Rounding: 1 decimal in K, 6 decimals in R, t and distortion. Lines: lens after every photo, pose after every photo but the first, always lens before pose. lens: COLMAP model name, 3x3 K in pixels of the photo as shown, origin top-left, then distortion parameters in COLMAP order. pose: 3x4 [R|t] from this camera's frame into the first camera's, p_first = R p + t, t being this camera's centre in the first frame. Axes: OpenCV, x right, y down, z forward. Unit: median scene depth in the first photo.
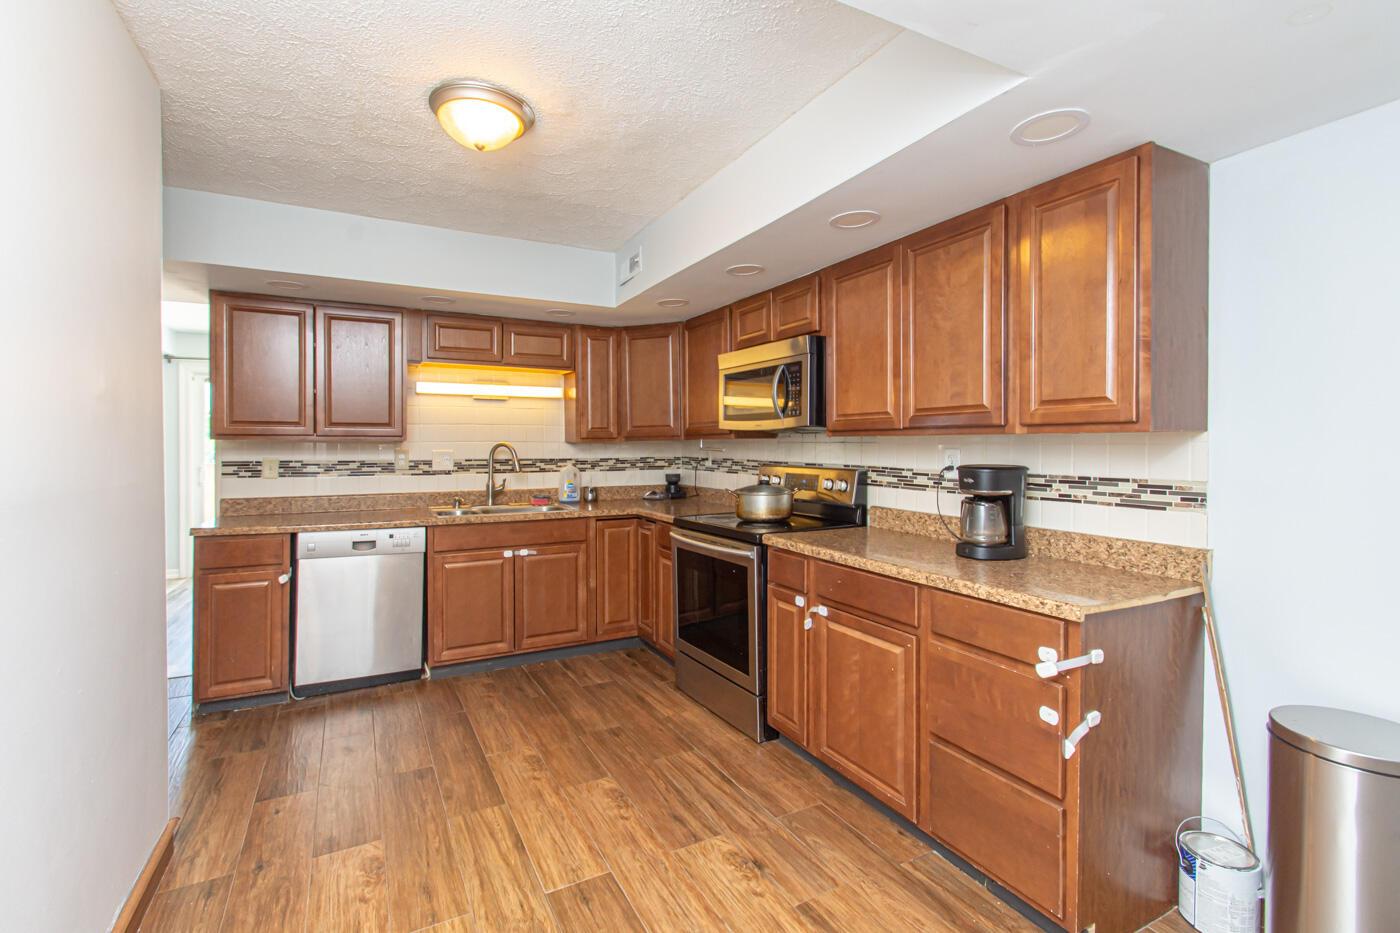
lens RADIAL K [[622.0, 0, 695.1], [0, 622.0, 454.4], [0, 0, 1]] dist [0.006455, -0.005044]
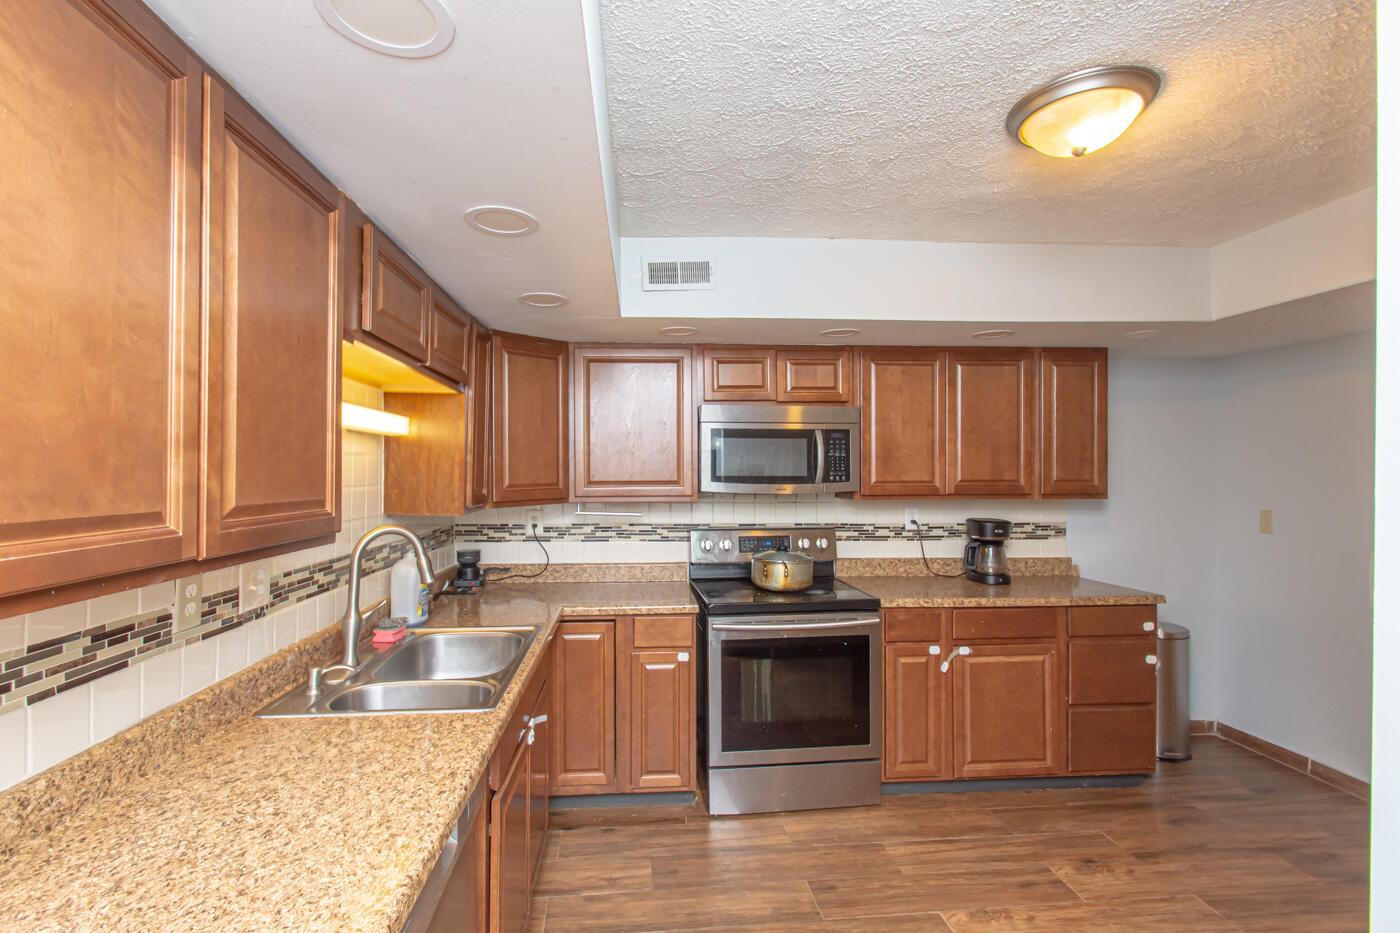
lens RADIAL K [[622.0, 0, 676.6], [0, 622.0, 468.9], [0, 0, 1]] dist [0.006455, -0.005044]
pose [[0.409561, 0.004963, 0.912269, -0.911769], [0.017903, 0.999749, -0.013476, -0.074197], [-0.912107, 0.021851, 0.409369, 0.824903]]
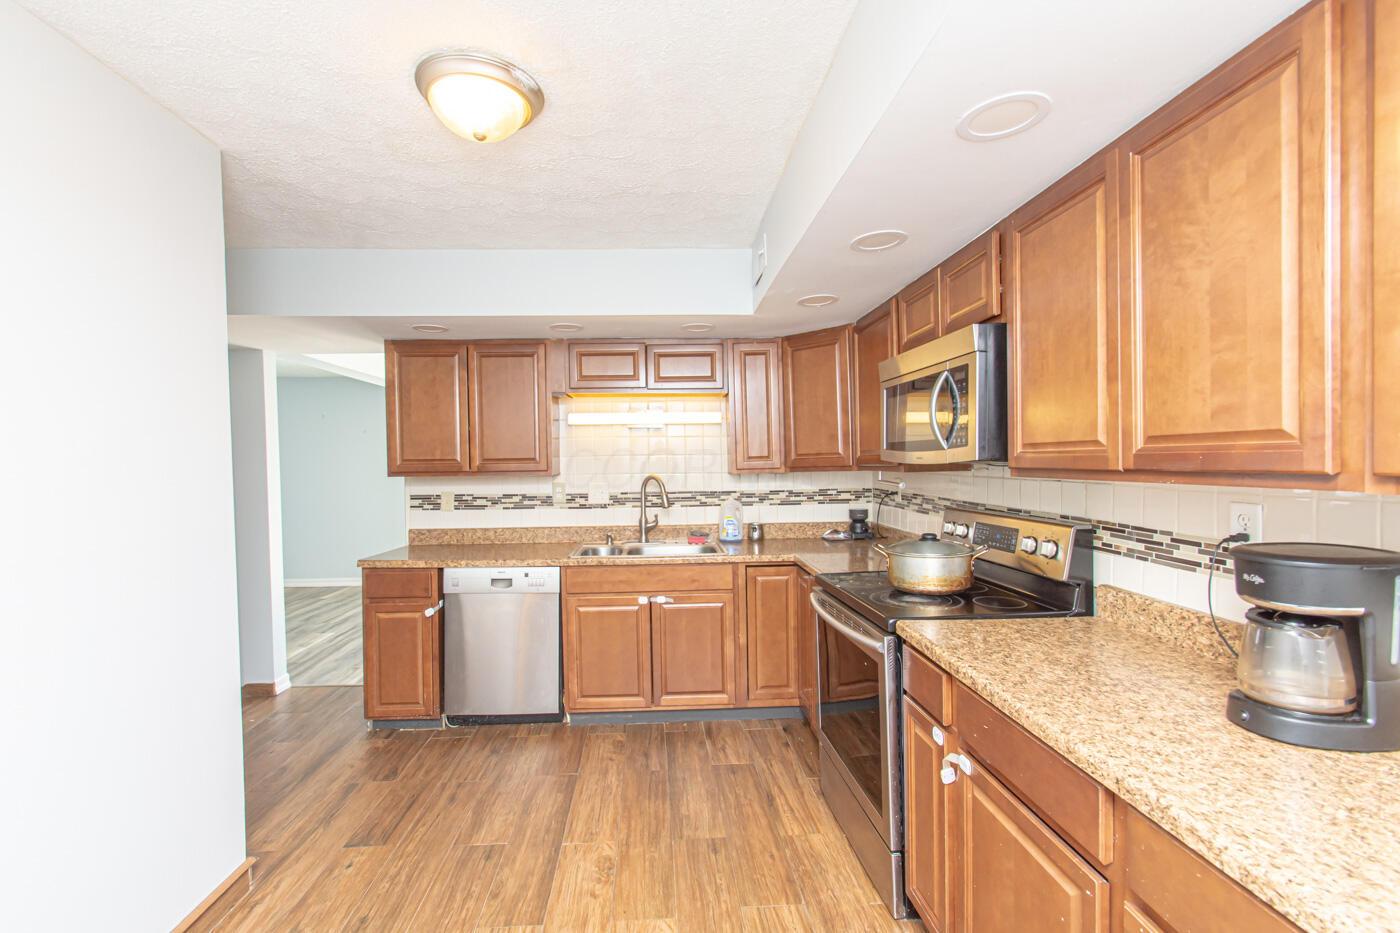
lens RADIAL K [[622.0, 0, 689.4], [0, 622.0, 471.9], [0, 0, 1]] dist [0.006455, -0.005044]
pose [[0.905636, -0.003357, -0.424043, 0.180711], [0.005423, 0.999979, 0.003666, -0.036924], [0.424022, -0.005620, 0.905635, 0.262629]]
